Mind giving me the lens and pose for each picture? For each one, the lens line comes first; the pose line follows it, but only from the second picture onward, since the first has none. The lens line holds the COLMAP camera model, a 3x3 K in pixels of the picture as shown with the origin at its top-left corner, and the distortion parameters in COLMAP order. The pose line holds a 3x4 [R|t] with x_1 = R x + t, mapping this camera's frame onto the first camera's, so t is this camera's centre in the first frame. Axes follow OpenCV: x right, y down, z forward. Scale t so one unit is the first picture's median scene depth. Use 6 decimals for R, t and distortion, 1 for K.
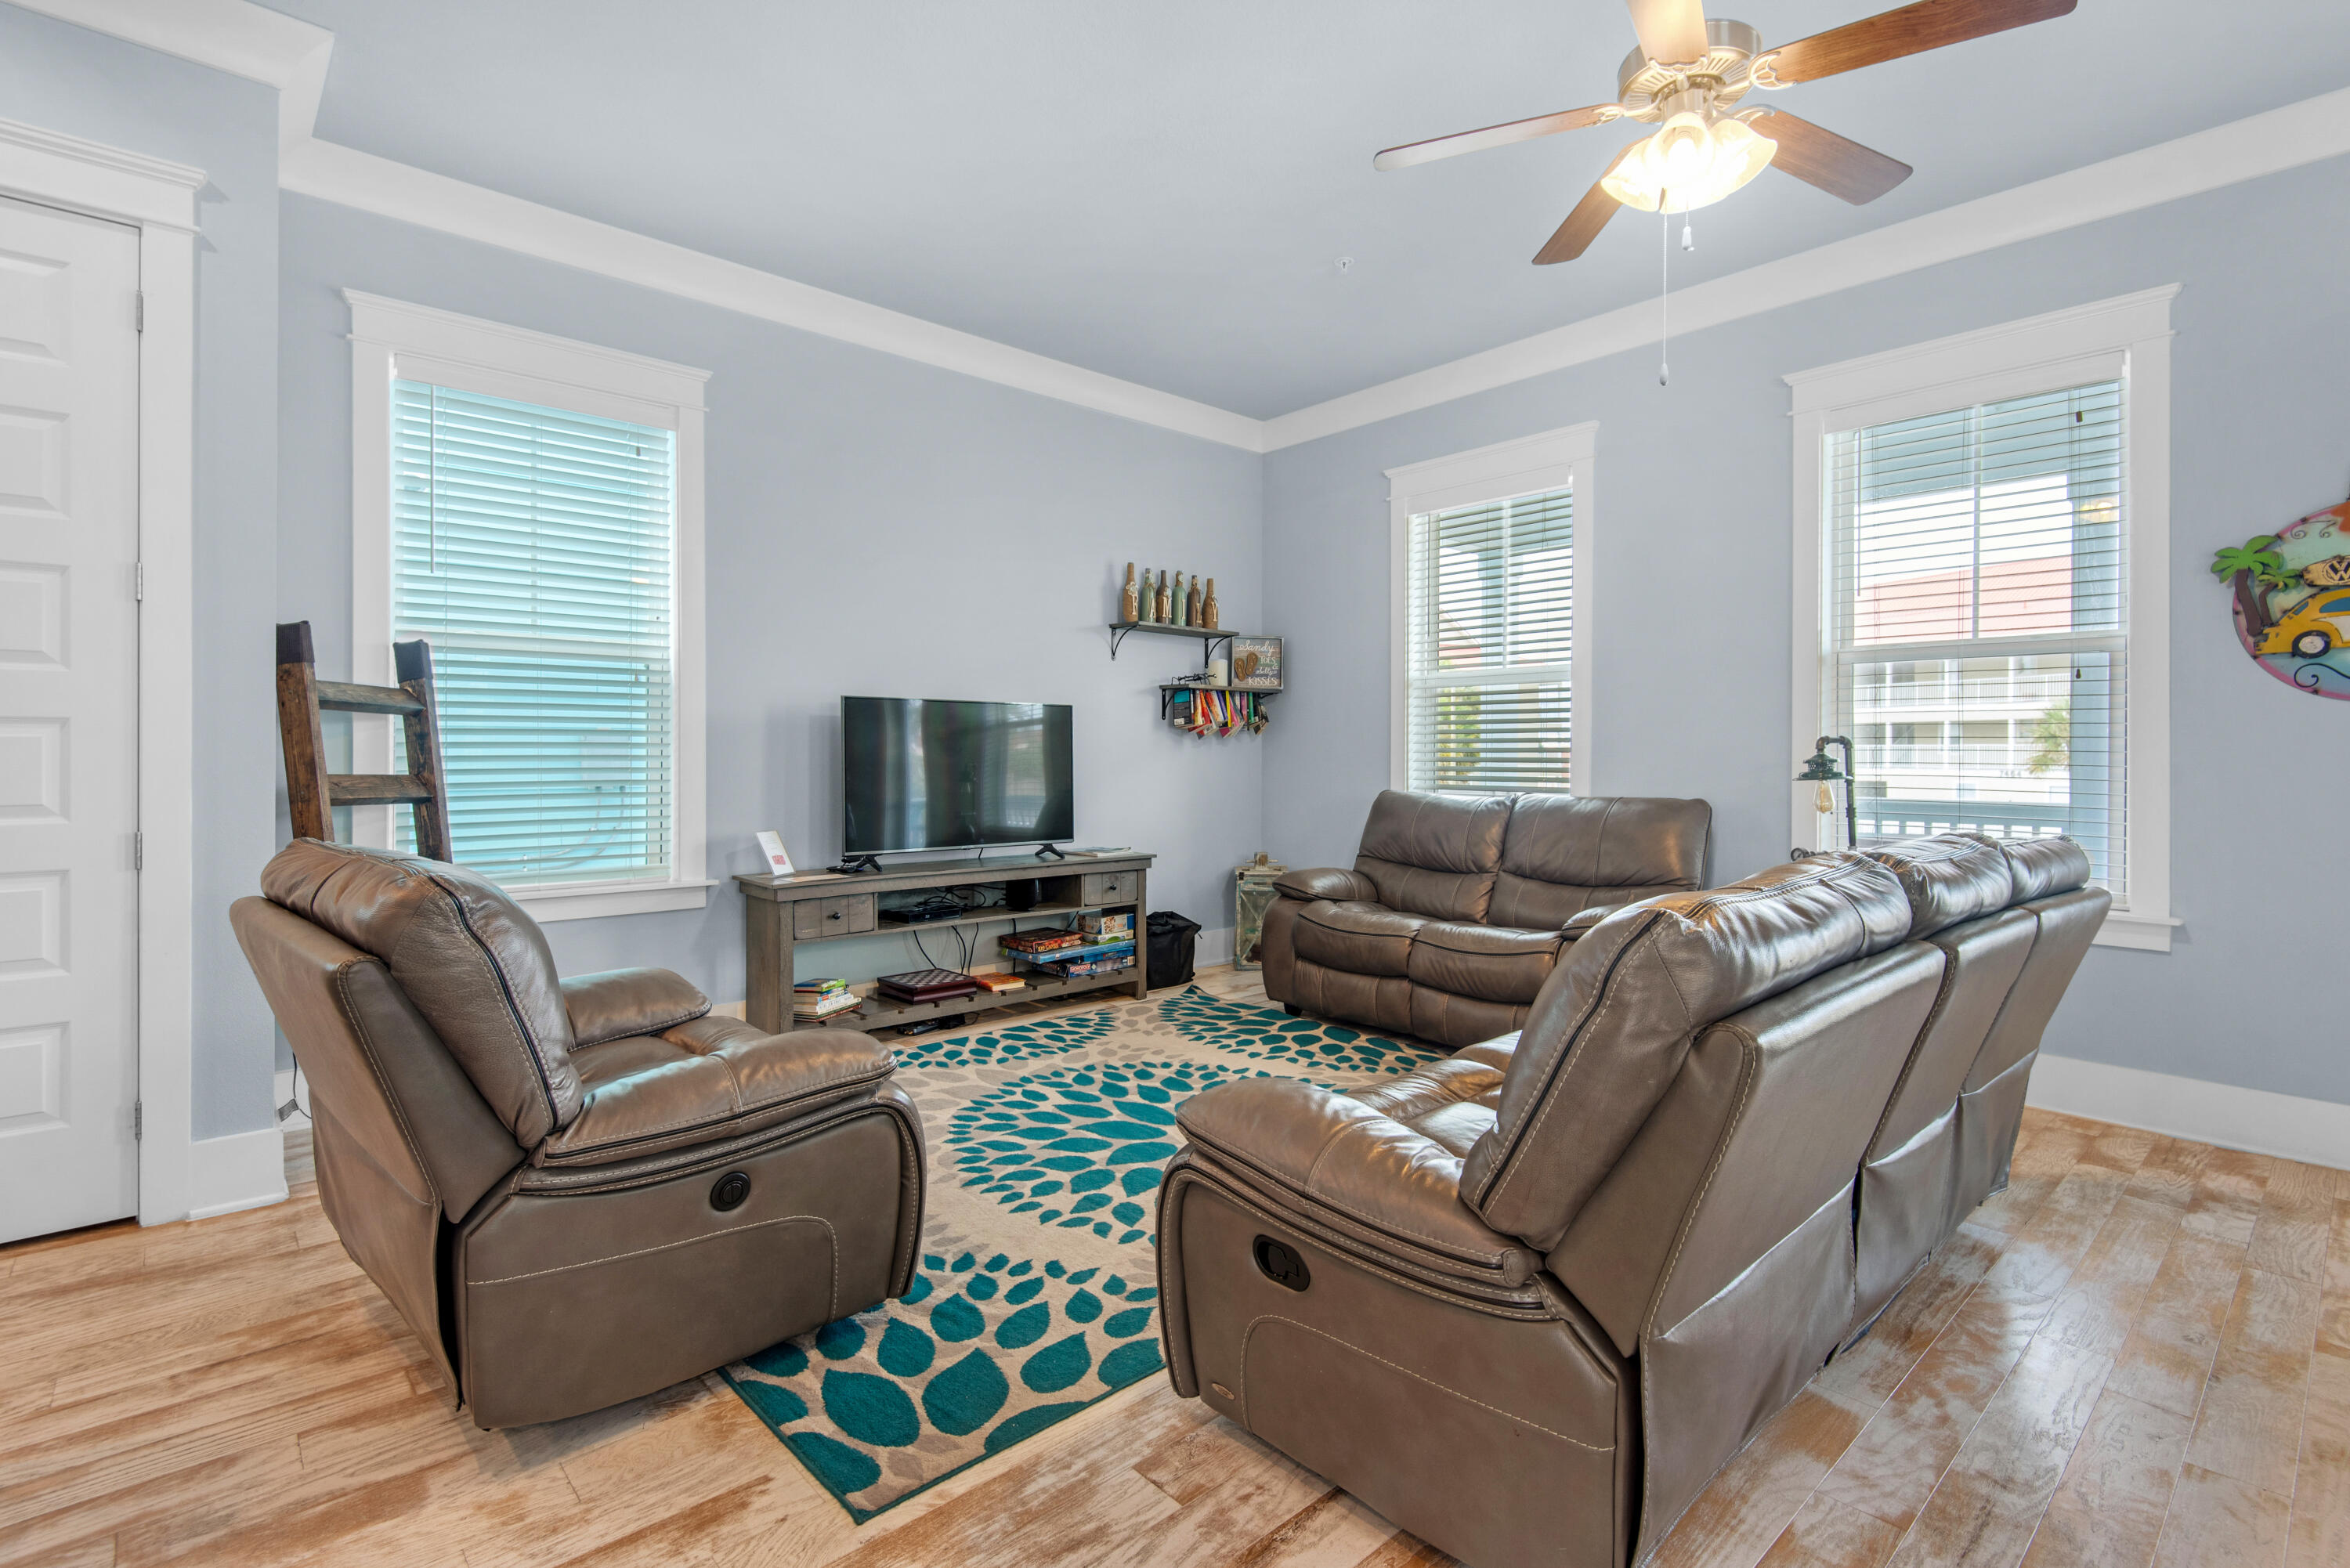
lens RADIAL K [[1087.8, 0, 1190.3], [0, 1087.8, 760.0], [0, 0, 1]] dist [0.020323, -0.018200]
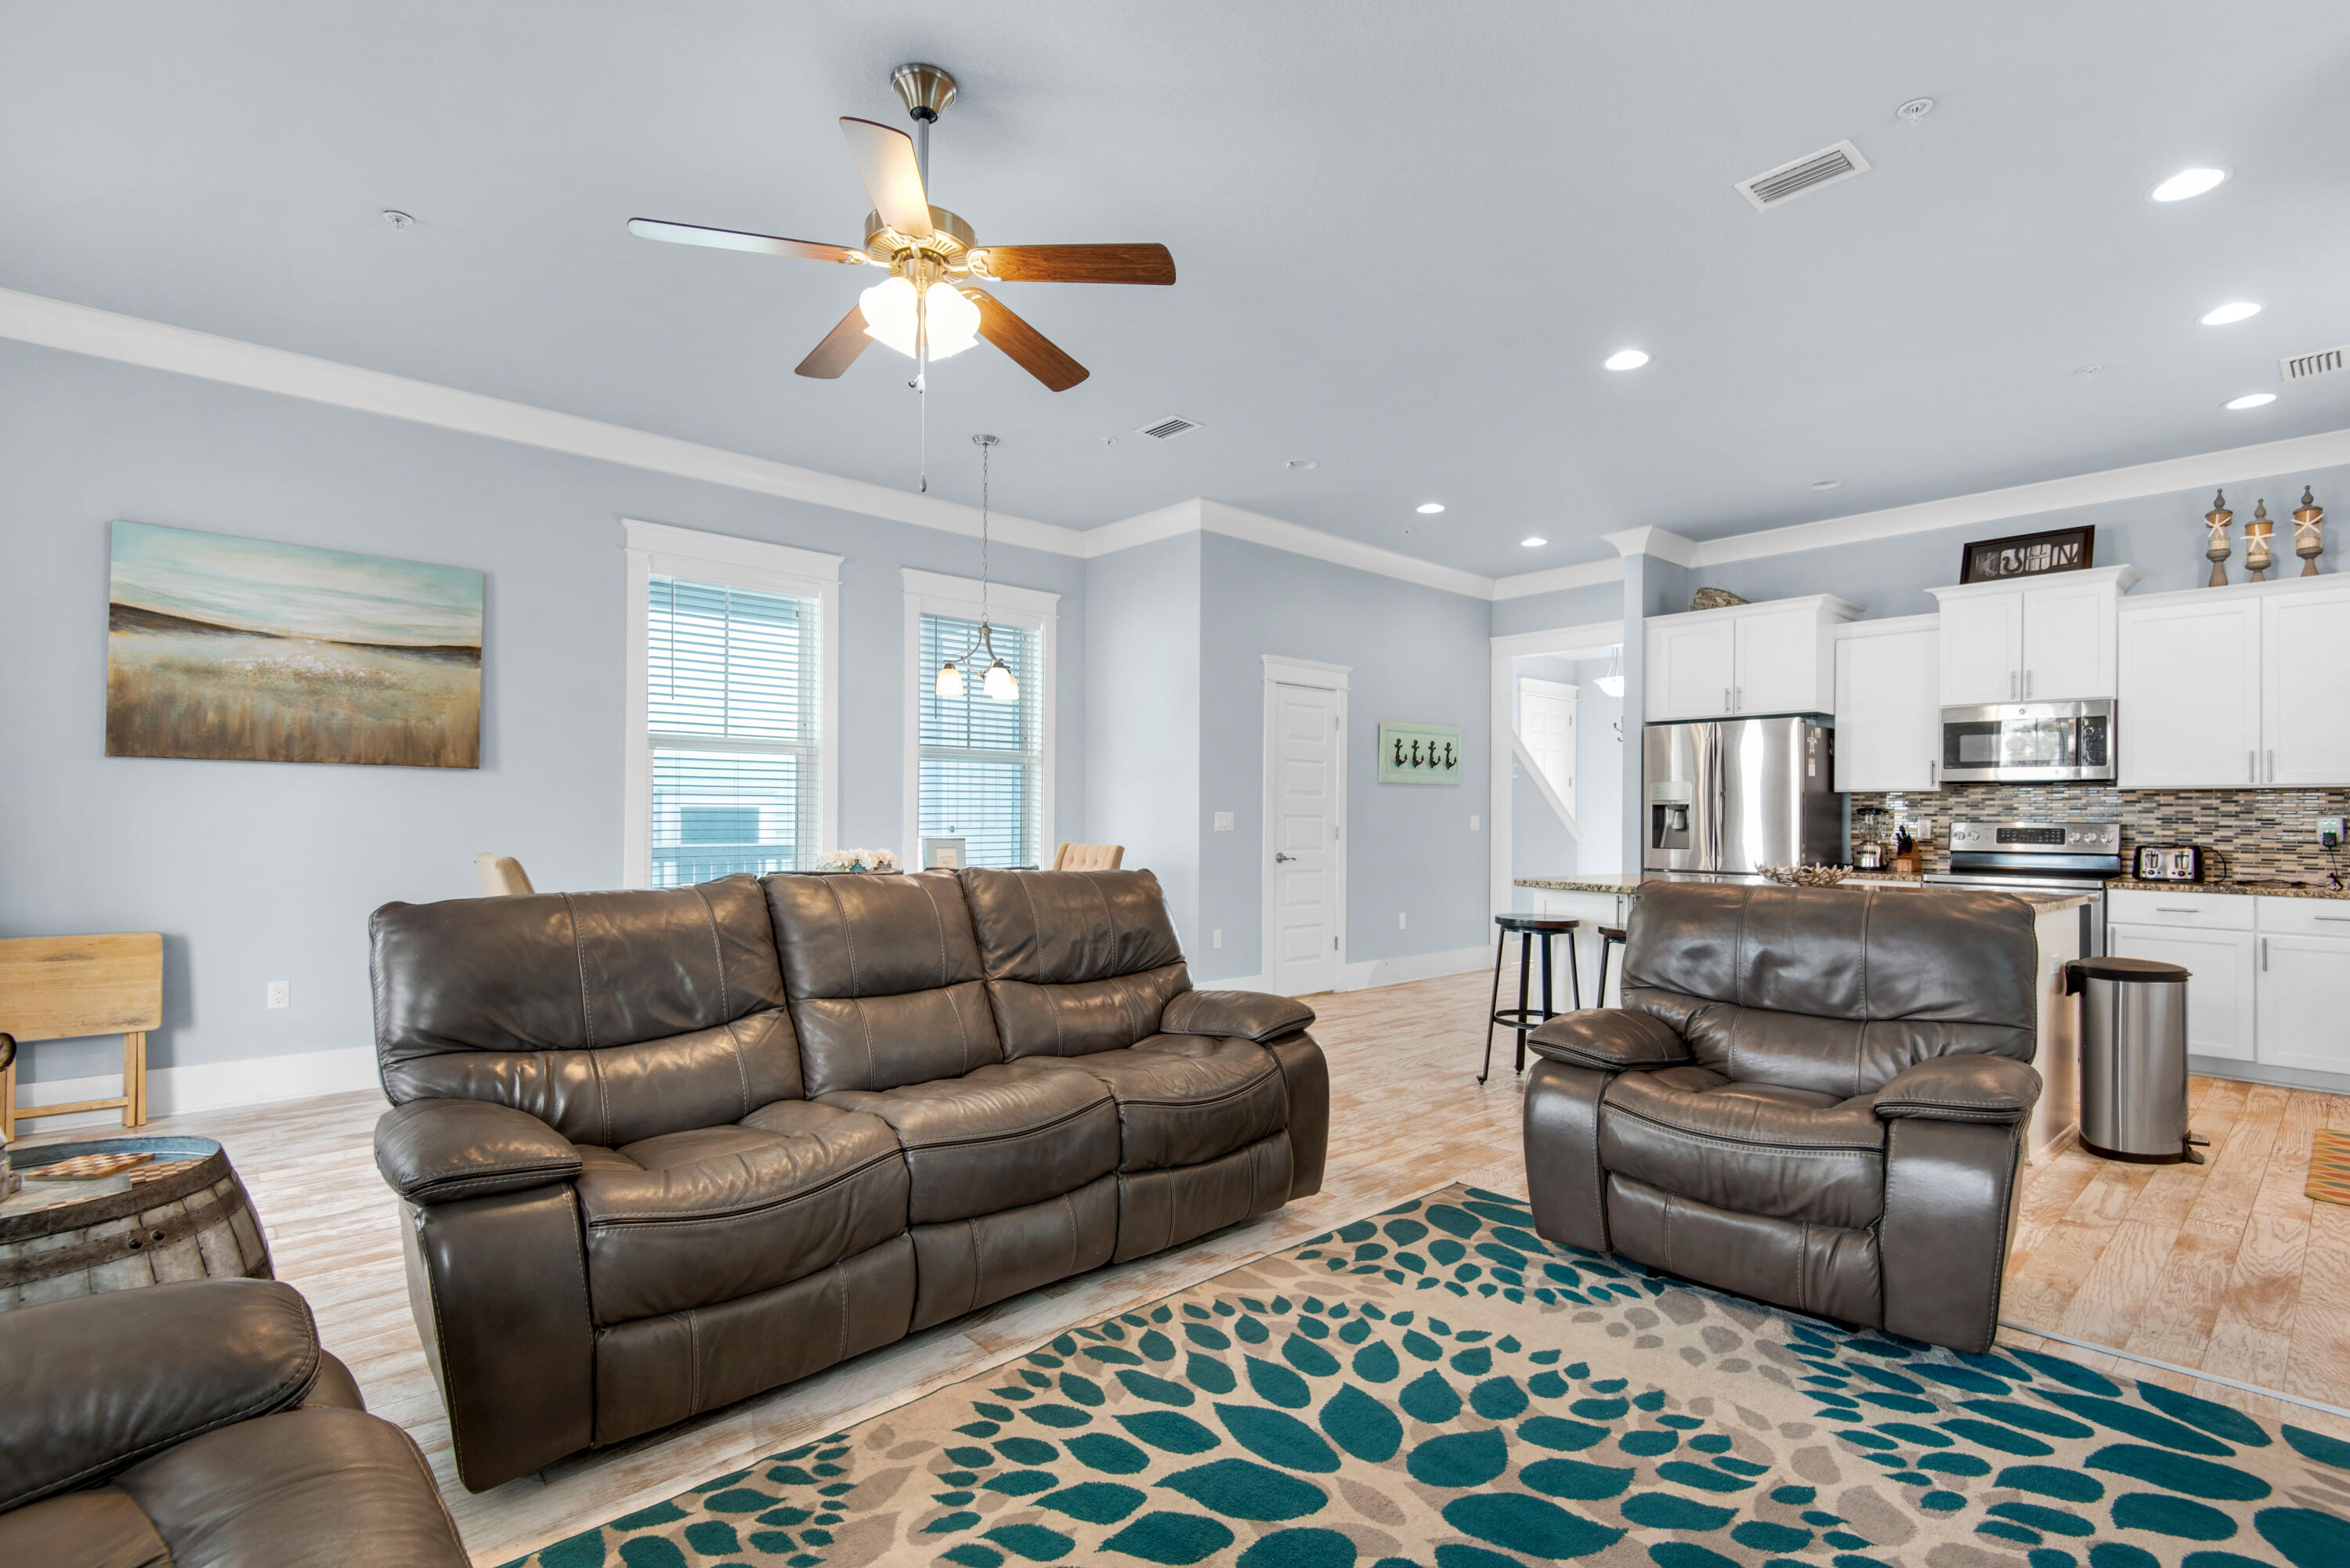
lens RADIAL K [[1086.4, 0, 1179.2], [0, 1086.4, 809.8], [0, 0, 1]] dist [-0.000617, -0.007250]
pose [[-0.999800, -0.013626, 0.014622, 0.104282], [-0.013615, 0.999907, 0.000806, -0.009813], [-0.014631, 0.000607, -0.999893, 1.498826]]
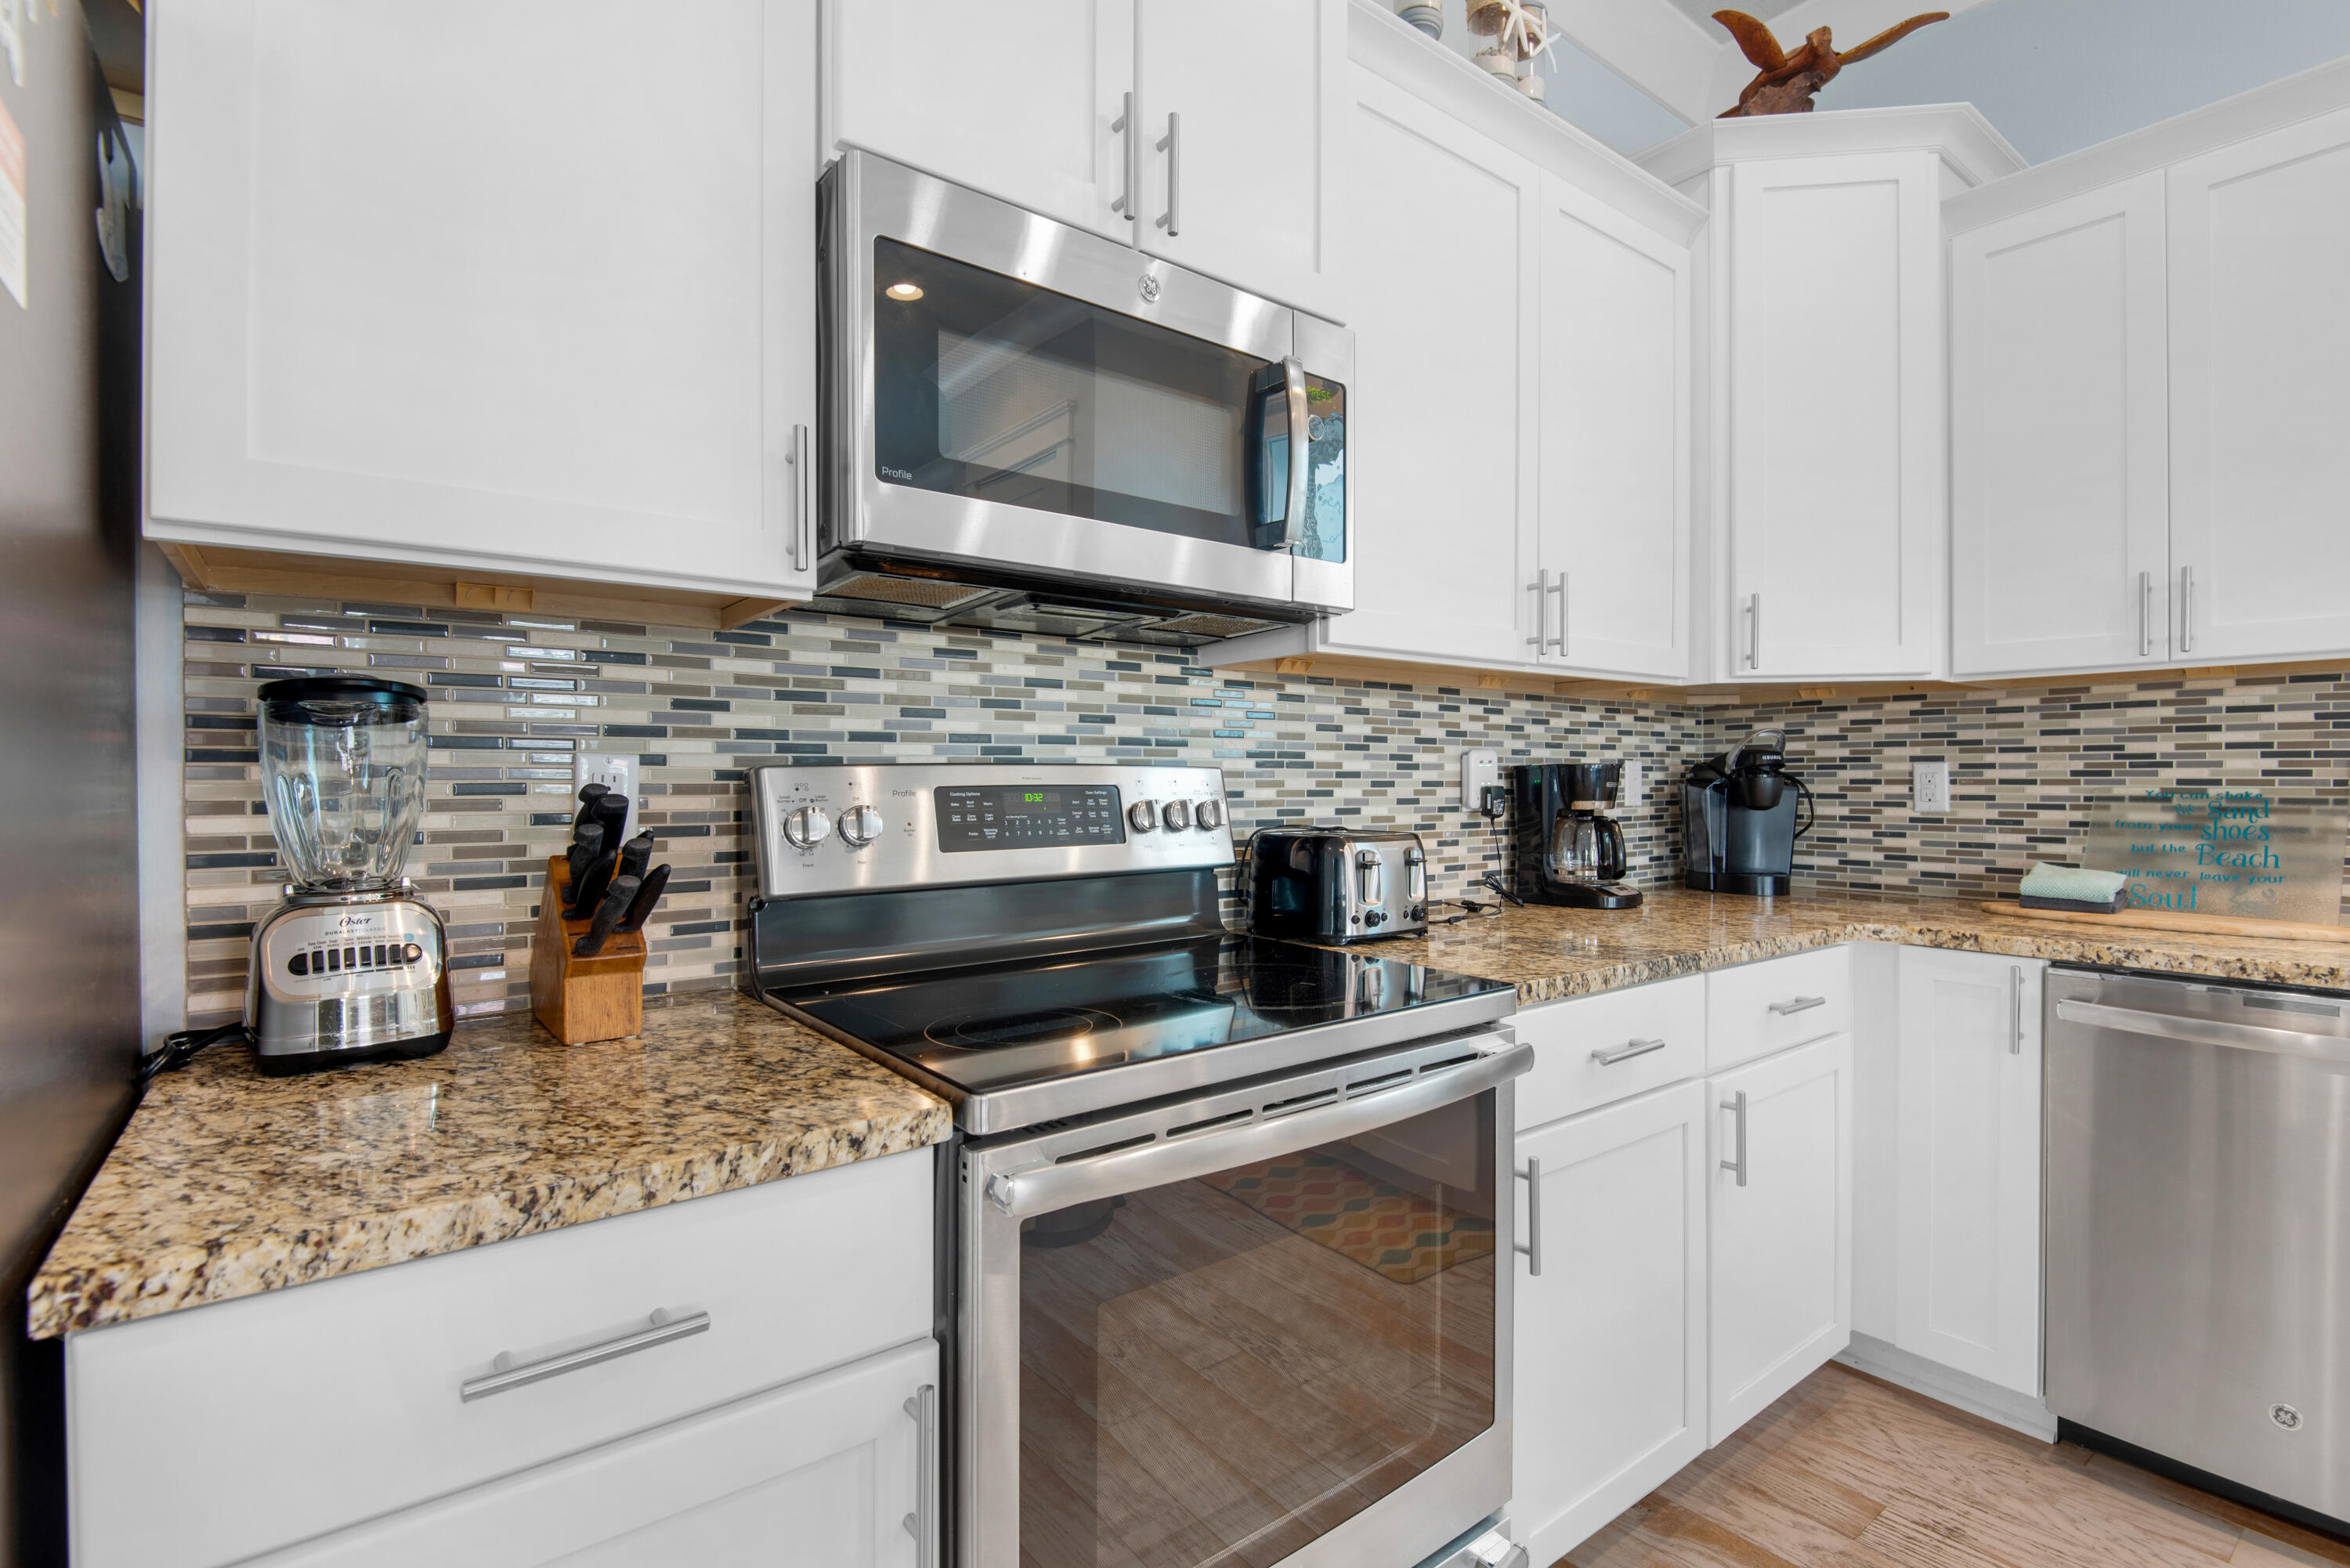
lens RADIAL K [[1094.5, 0, 1201.5], [0, 1094.5, 781.5], [0, 0, 1]] dist [0.018876, -0.019393]
pose [[-0.078170, -0.001053, -0.996939, -0.775120], [-0.005976, 0.999982, -0.000588, -0.000139], [0.996922, 0.005912, -0.078175, -0.139286]]
